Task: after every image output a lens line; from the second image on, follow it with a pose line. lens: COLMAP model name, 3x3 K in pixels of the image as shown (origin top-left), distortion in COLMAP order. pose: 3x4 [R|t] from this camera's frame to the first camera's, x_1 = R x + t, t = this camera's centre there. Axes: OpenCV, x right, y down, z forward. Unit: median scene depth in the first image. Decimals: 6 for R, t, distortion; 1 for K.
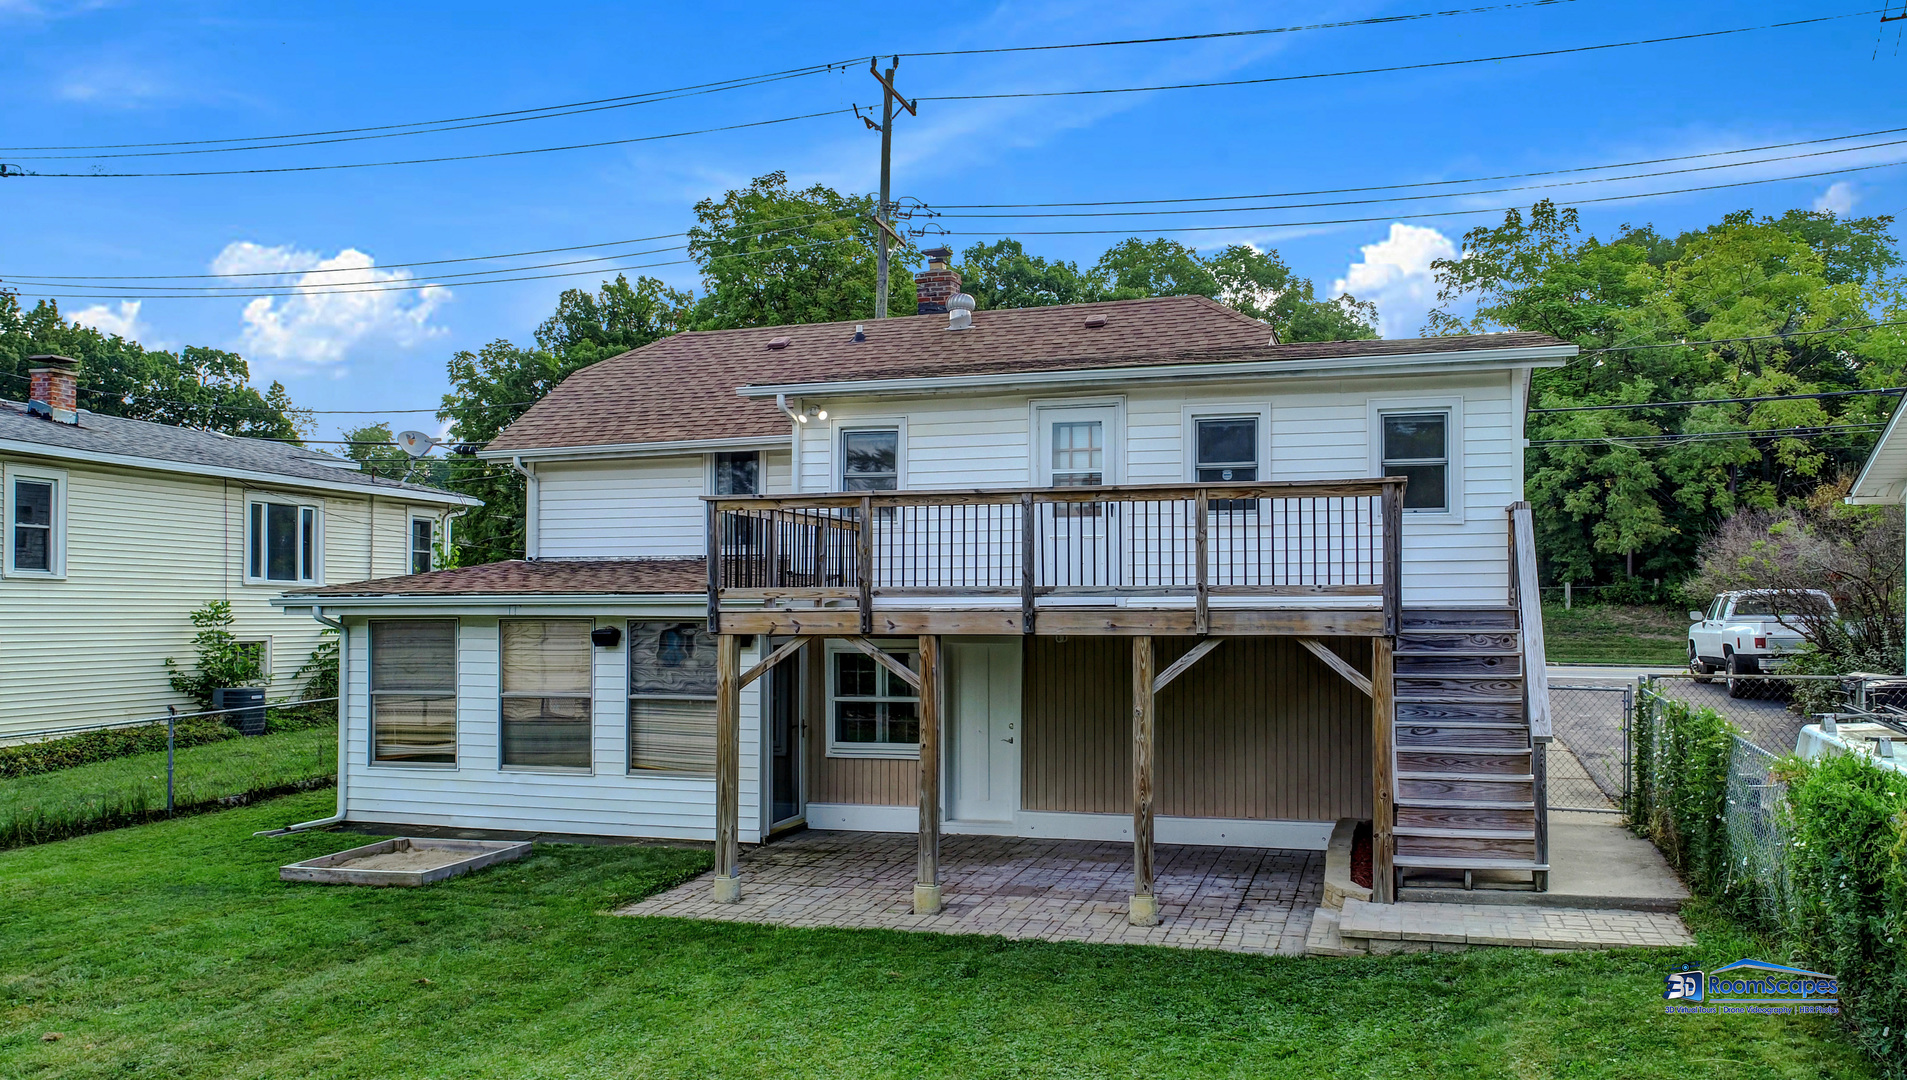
lens RADIAL K [[1456.6, 0, 1017.6], [0, 1456.6, 545.2], [0, 0, 1]] dist [0.003787, -0.005114]
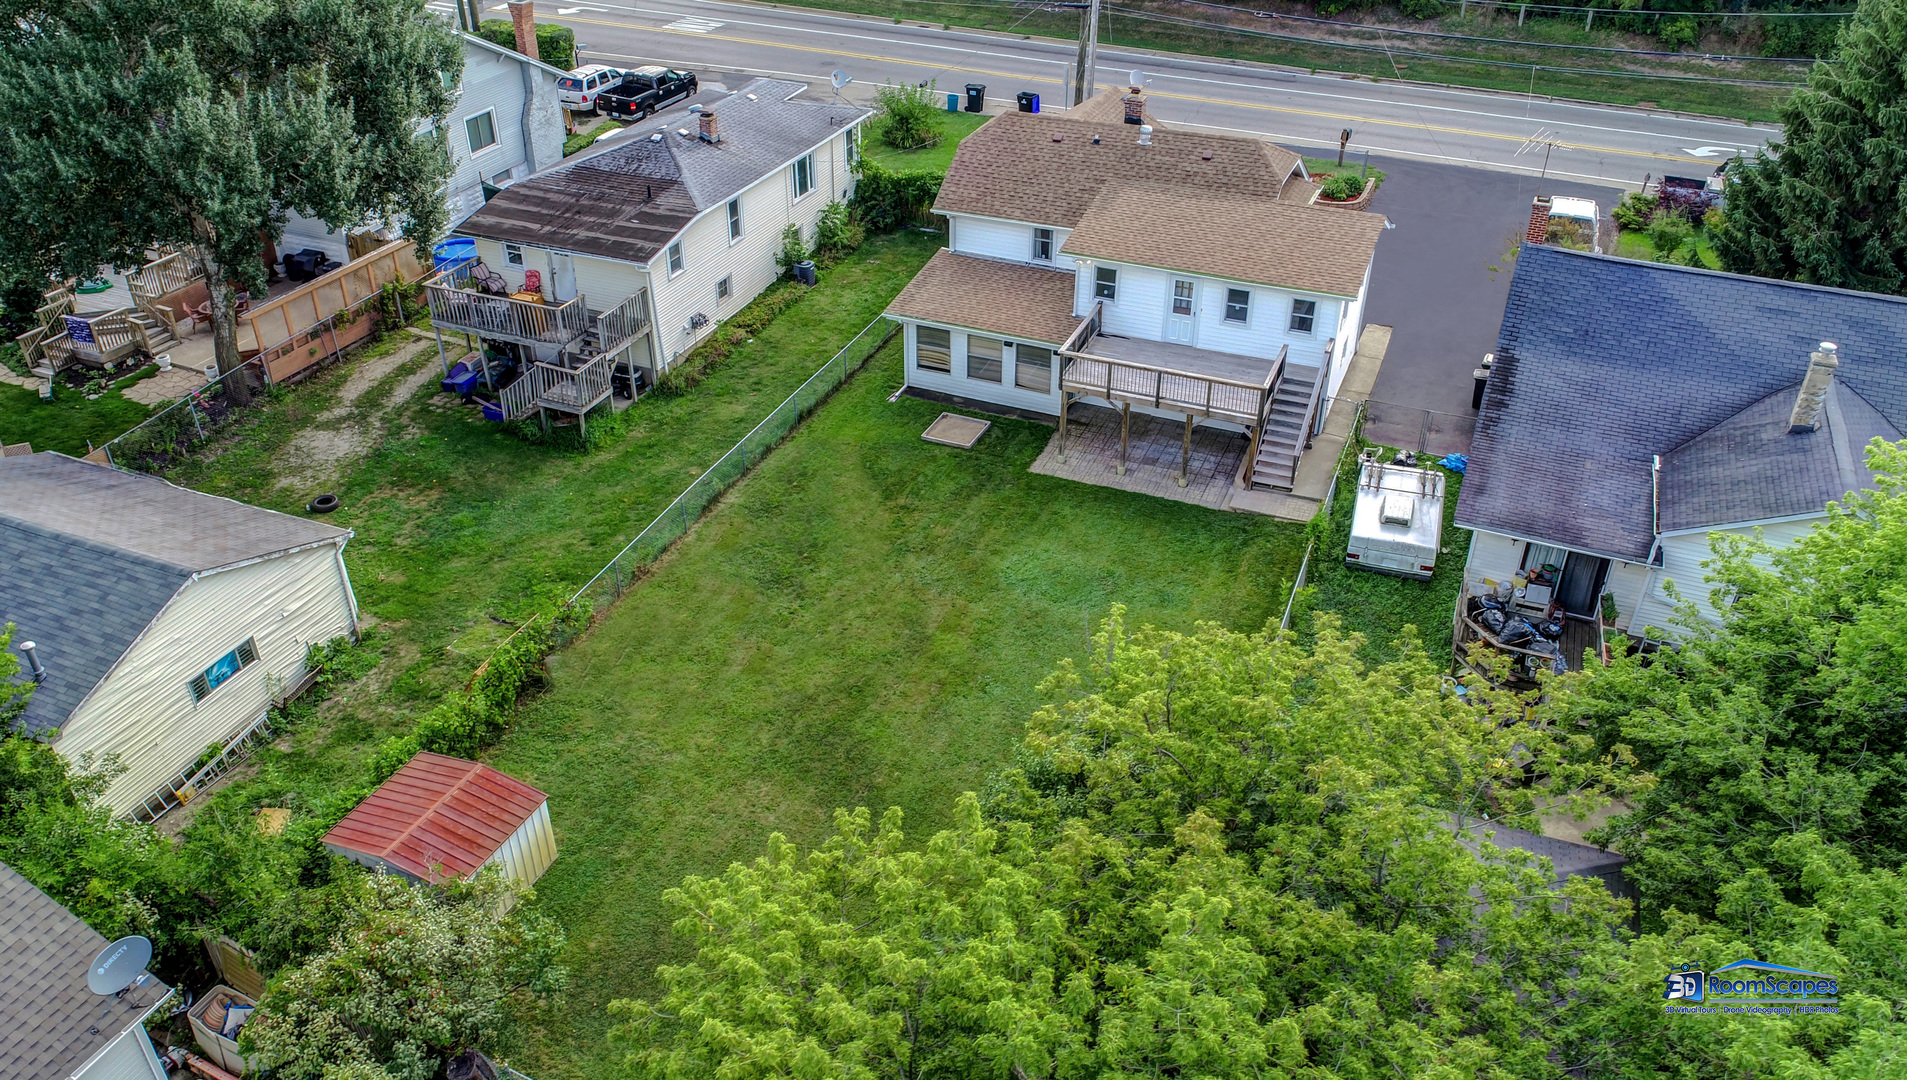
lens RADIAL K [[1456.6, 0, 966.1], [0, 1456.6, 548.0], [0, 0, 1]] dist [0.003787, -0.005114]
pose [[0.992056, 0.069501, -0.104857, -0.039586], [0.005466, 0.808928, 0.587883, -1.209085], [0.125680, -0.583786, 0.802121, -1.416094]]
